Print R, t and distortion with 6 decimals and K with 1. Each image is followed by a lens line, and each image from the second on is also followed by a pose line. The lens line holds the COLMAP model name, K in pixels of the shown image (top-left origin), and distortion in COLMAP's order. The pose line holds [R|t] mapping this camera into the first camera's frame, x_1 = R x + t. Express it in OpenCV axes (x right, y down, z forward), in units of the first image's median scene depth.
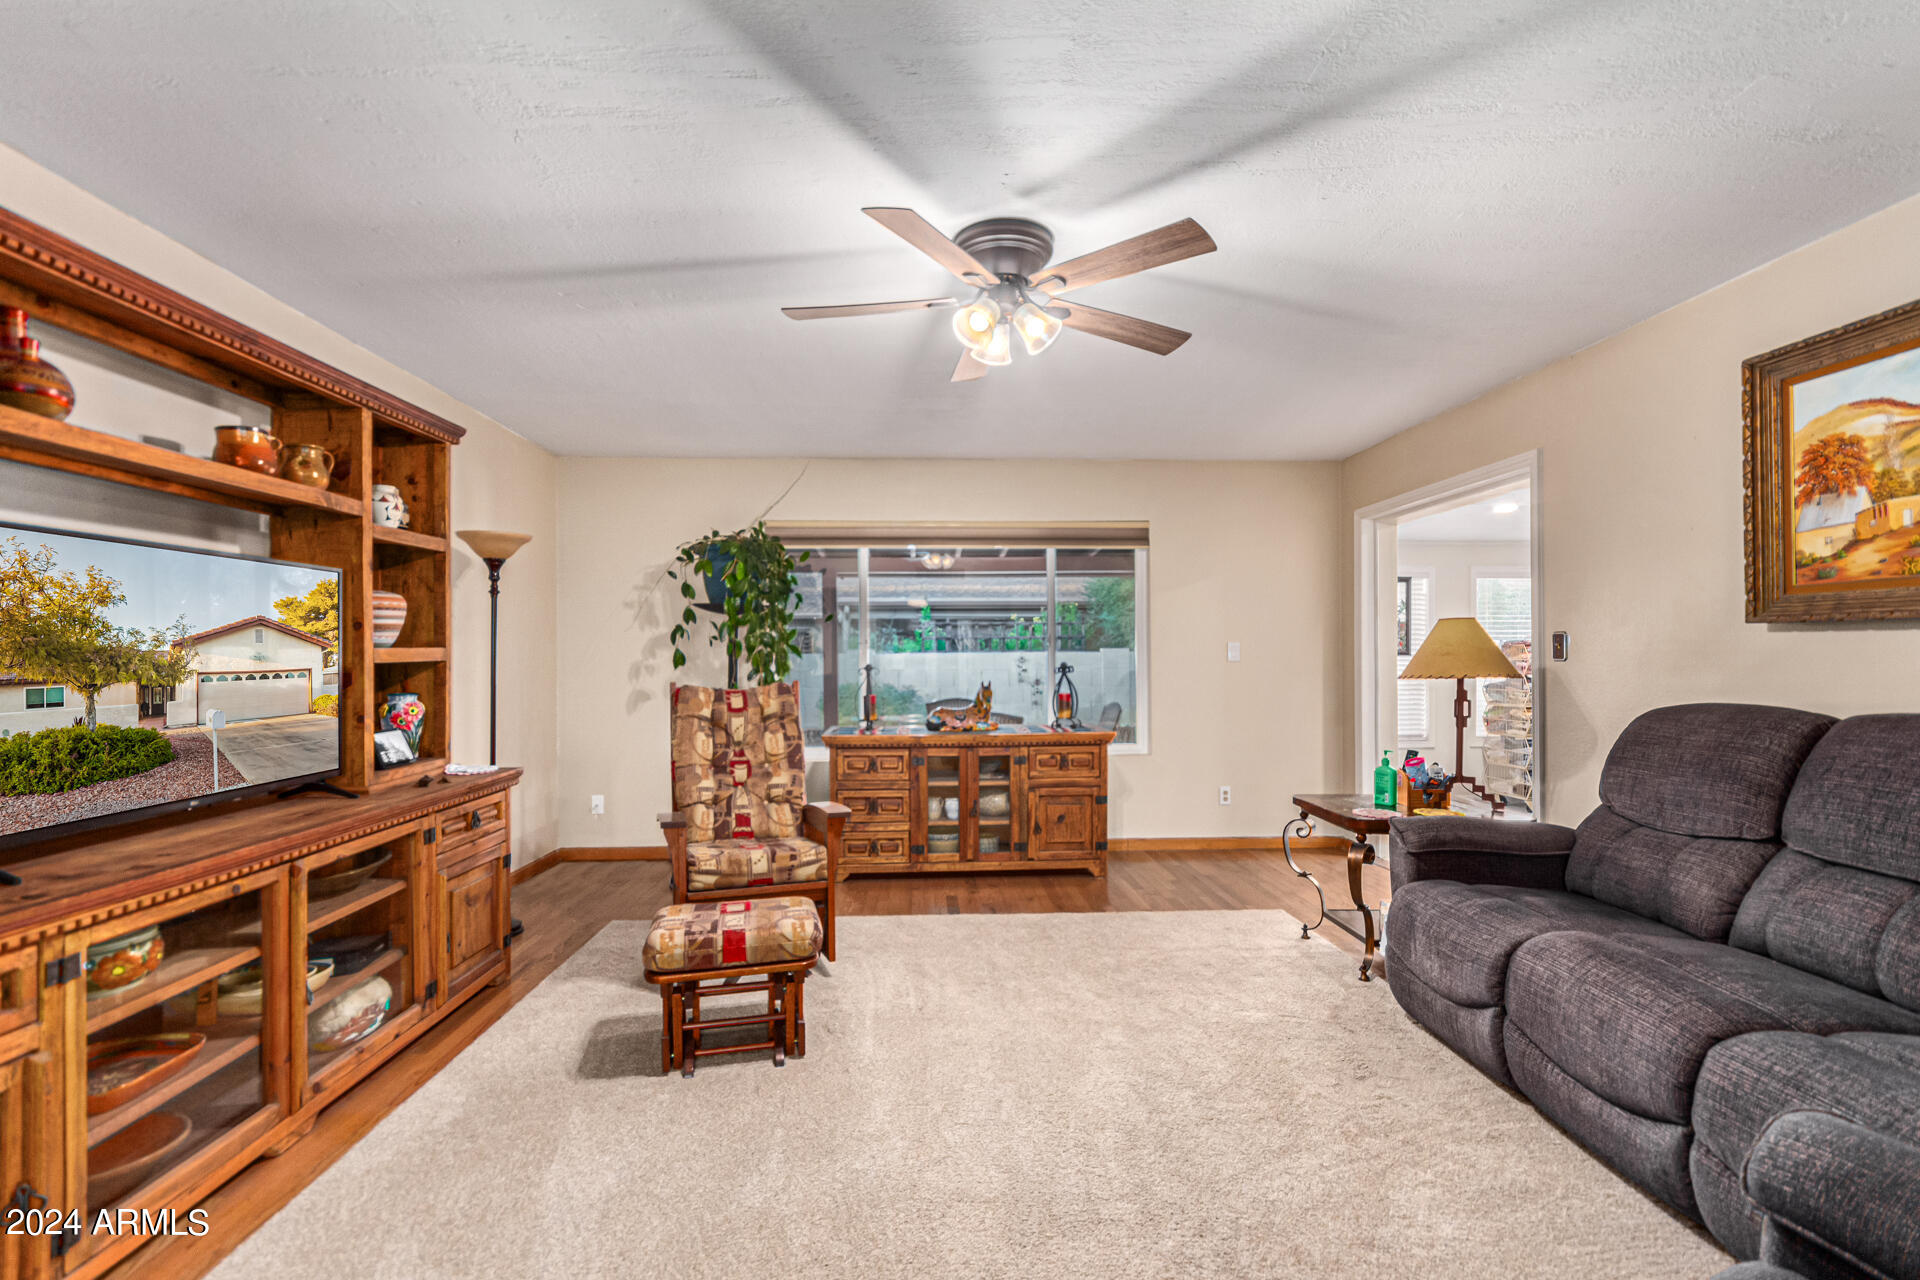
lens RADIAL K [[908.4, 0, 962.5], [0, 908.4, 652.2], [0, 0, 1]] dist [-0.000738, 0.002018]
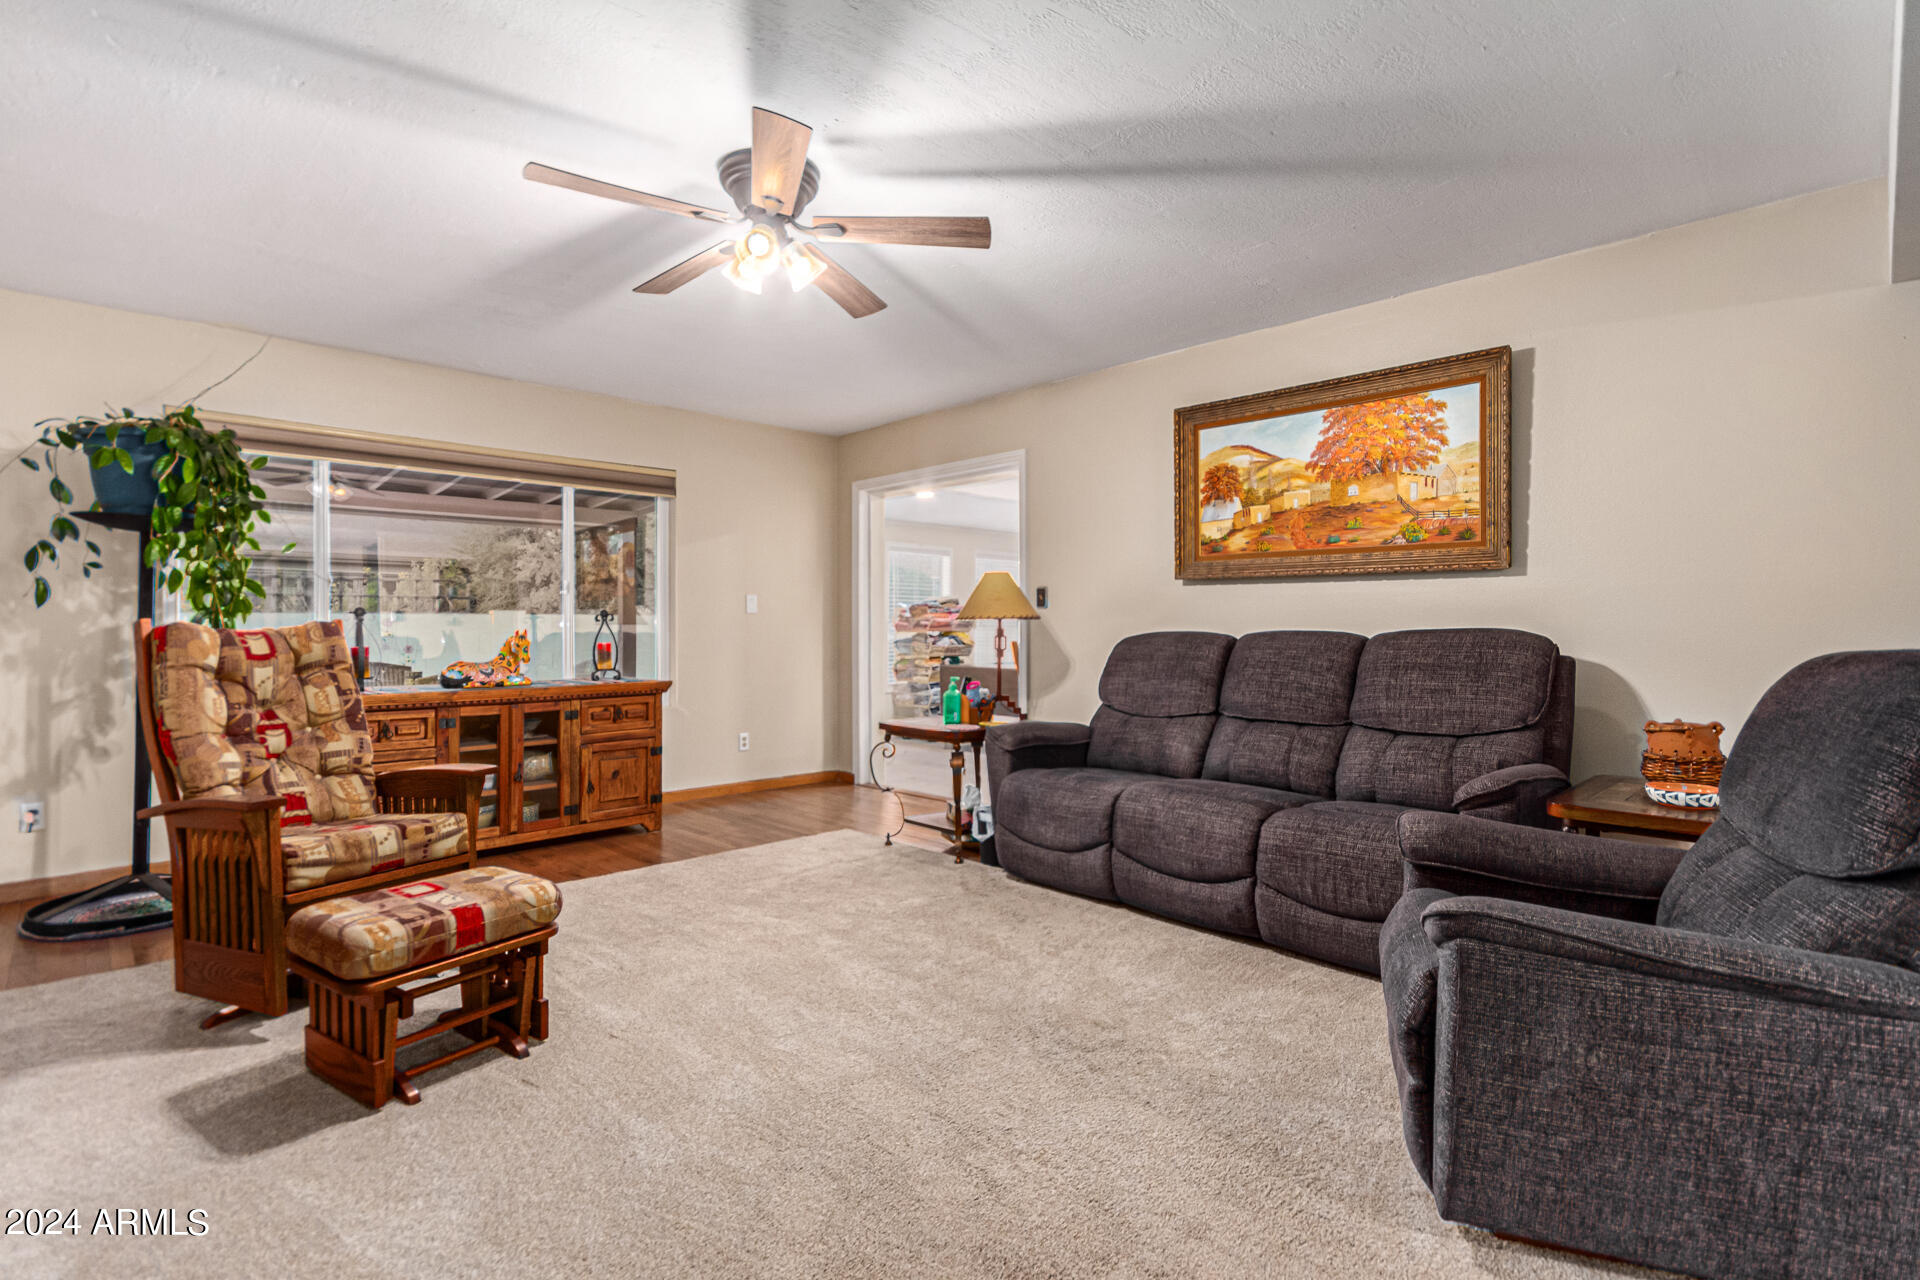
lens RADIAL K [[908.4, 0, 992.7], [0, 908.4, 622.6], [0, 0, 1]] dist [-0.000738, 0.002018]
pose [[0.737590, 0.005328, 0.675228, -0.420445], [-0.003400, 0.999986, -0.004176, 0.050307], [-0.675241, 0.000784, 0.737597, 0.077266]]
